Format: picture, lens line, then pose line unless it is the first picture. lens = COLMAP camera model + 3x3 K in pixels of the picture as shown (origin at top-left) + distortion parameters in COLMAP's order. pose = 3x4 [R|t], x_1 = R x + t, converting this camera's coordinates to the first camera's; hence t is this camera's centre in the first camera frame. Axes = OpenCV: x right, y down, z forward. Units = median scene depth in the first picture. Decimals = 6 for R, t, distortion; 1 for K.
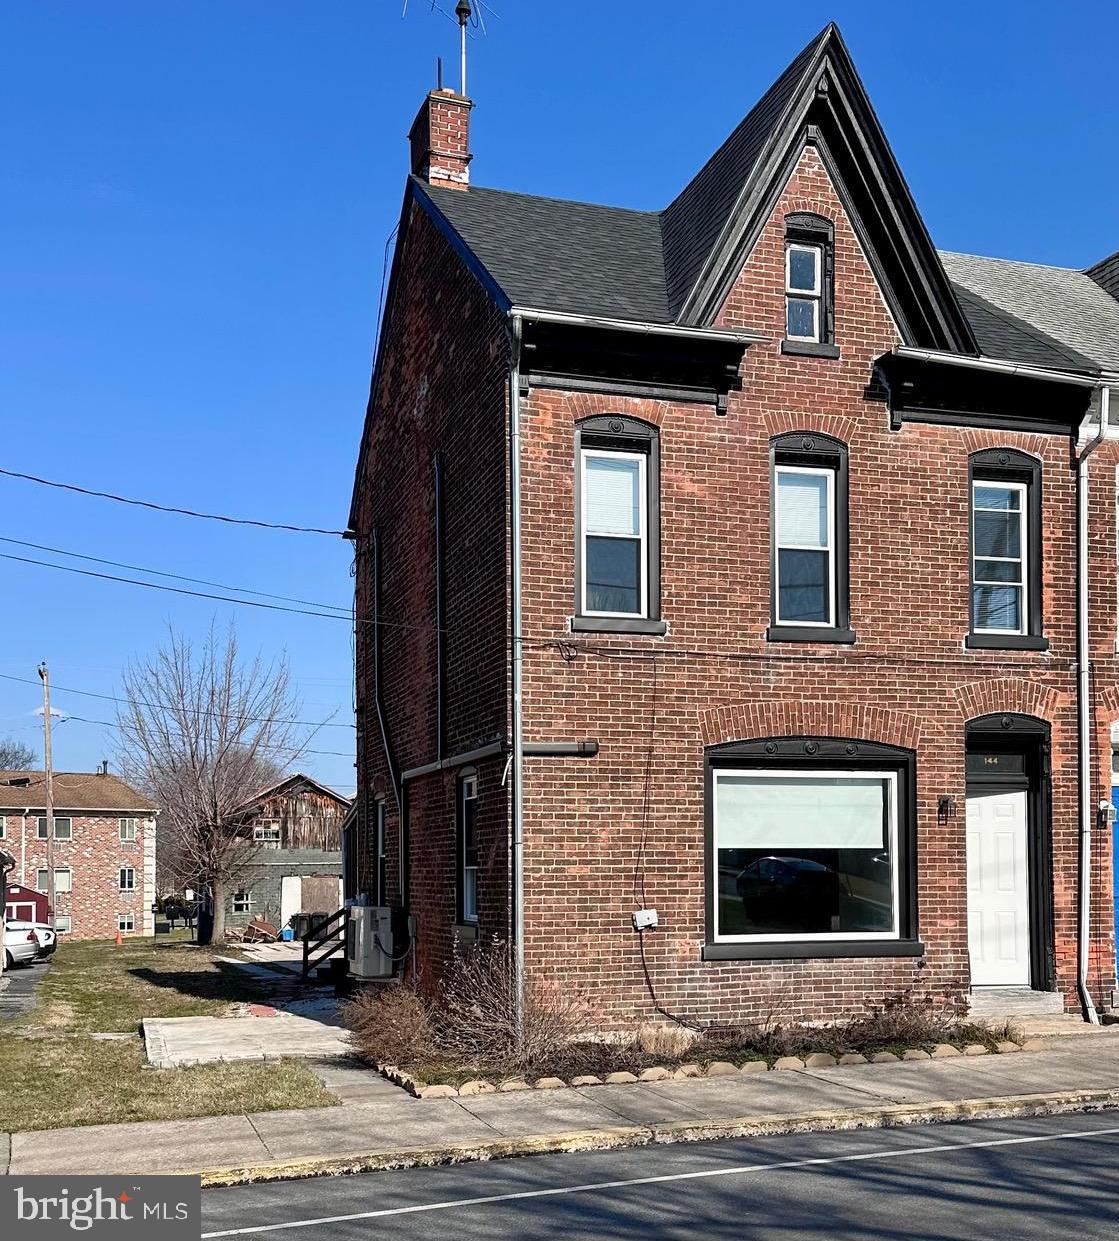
lens RADIAL K [[1619.3, 0, 559.5], [0, 1619.3, 620.5], [0, 0, 1]] dist [0.000407, -0.032564]
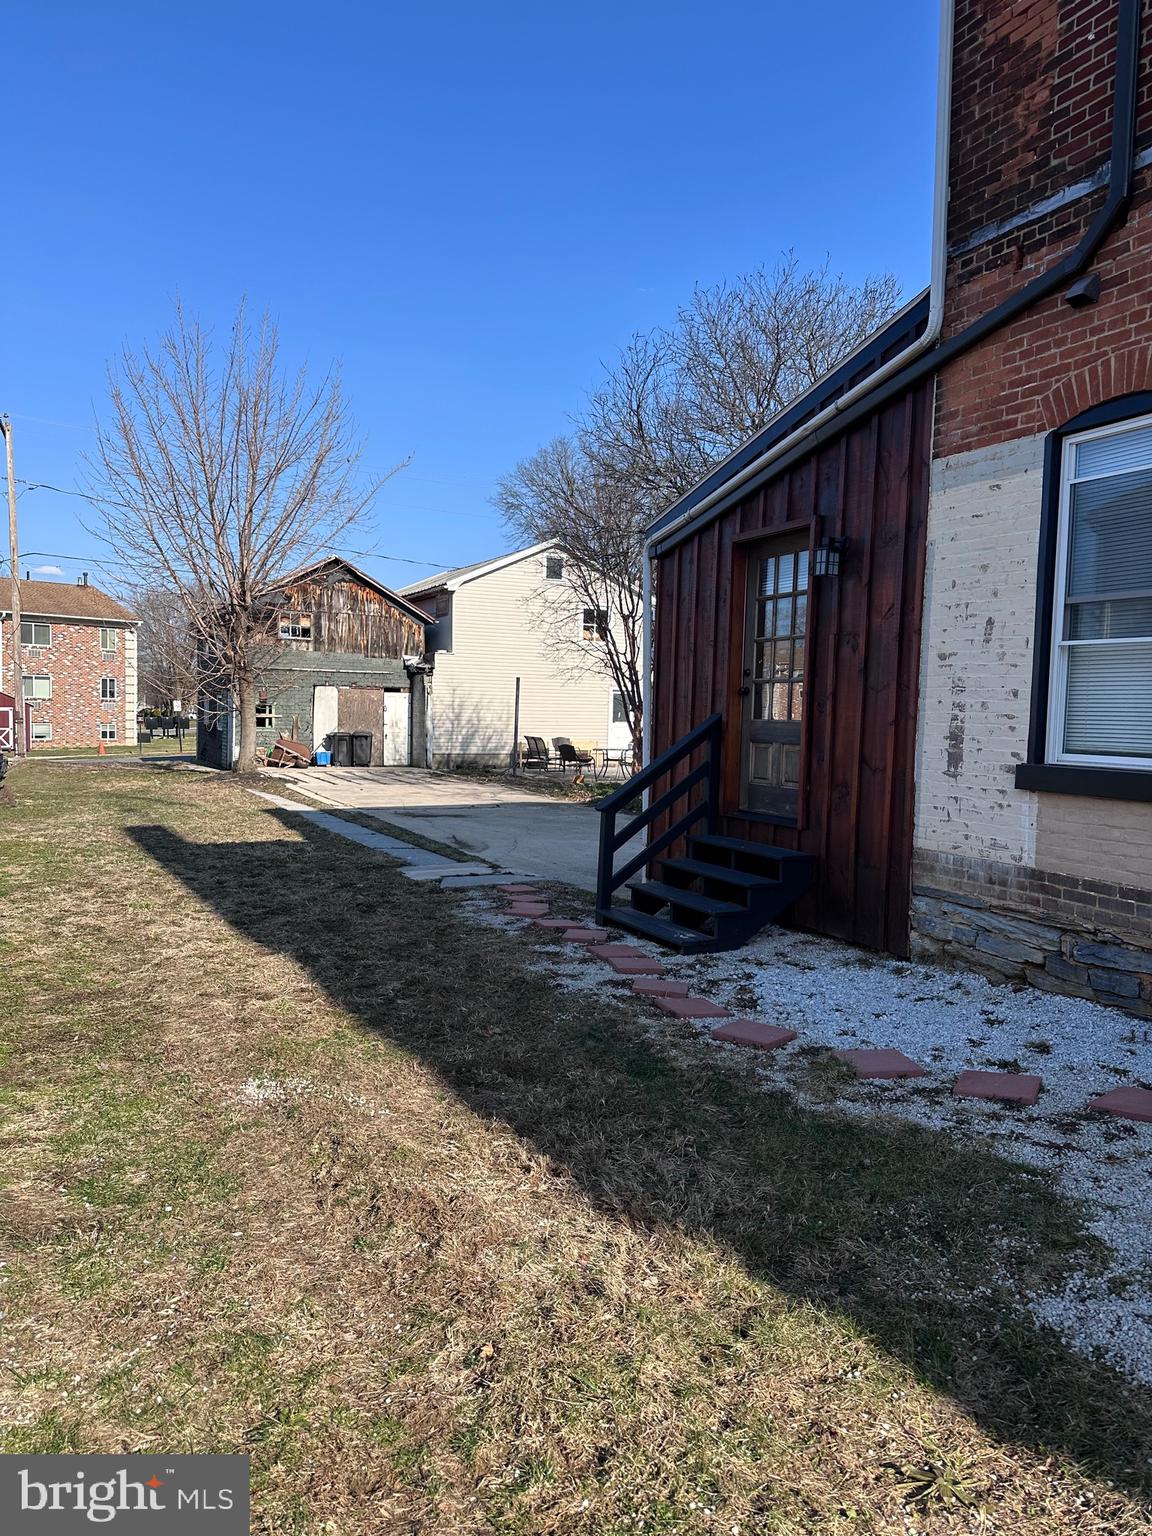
lens RADIAL K [[1063.6, 0, 576.0], [0, 1063.6, 768.0], [0, 0, 1]] dist [-0.096770, -0.001944]
pose [[0.985132, 0.035640, 0.168062, -0.129416], [-0.069725, 0.976999, 0.201522, 0.083757], [-0.157015, -0.210244, 0.964958, 0.468974]]
